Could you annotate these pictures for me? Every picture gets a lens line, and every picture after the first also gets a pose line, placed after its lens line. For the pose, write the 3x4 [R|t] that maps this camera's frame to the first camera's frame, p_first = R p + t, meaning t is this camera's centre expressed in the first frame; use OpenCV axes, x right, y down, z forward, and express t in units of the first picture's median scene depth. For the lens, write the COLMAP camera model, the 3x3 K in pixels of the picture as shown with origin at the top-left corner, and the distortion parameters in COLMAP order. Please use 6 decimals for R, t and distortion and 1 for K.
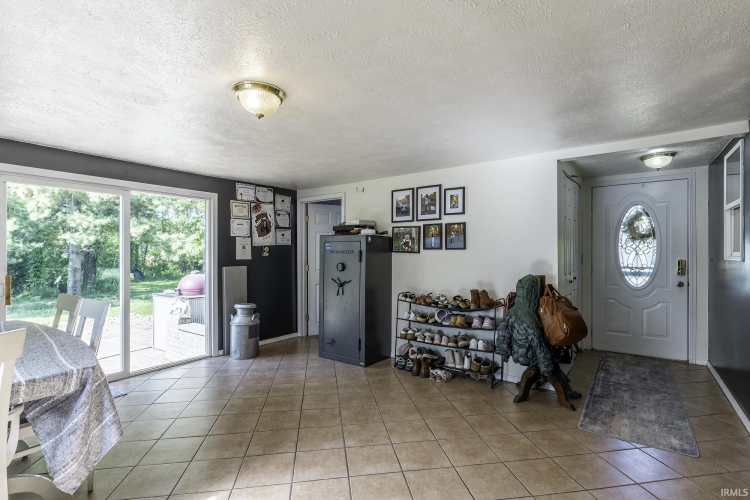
lens RADIAL K [[357.5, 0, 374.4], [0, 357.5, 249.9], [0, 0, 1]] dist [0.005939, -0.000021]
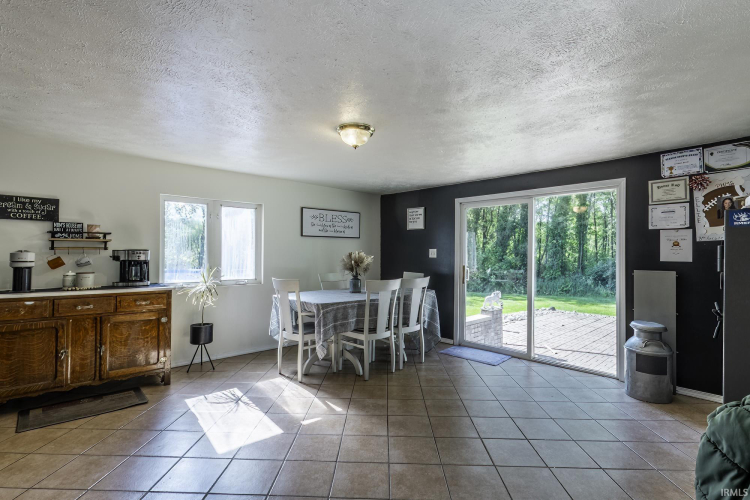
lens RADIAL K [[357.5, 0, 379.0], [0, 357.5, 233.4], [0, 0, 1]] dist [0.005939, -0.000021]
pose [[-0.179440, -0.050964, -0.982448, 0.420183], [0.002046, 0.998636, -0.052178, 0.007388], [0.983767, -0.011373, -0.179091, 0.568027]]
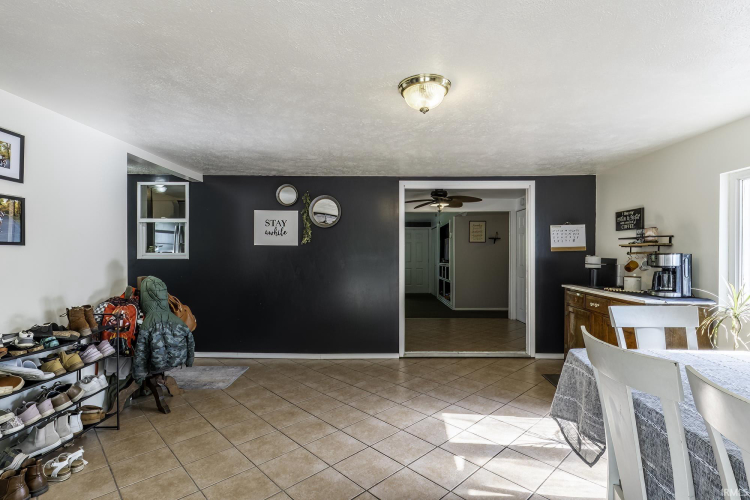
lens RADIAL K [[357.5, 0, 379.8], [0, 357.5, 251.3], [0, 0, 1]] dist [0.005939, -0.000021]
pose [[-0.581635, 0.006172, 0.813426, -0.444999], [-0.008165, 0.999877, -0.013425, 0.009241], [-0.813409, -0.014450, -0.581513, 0.711376]]
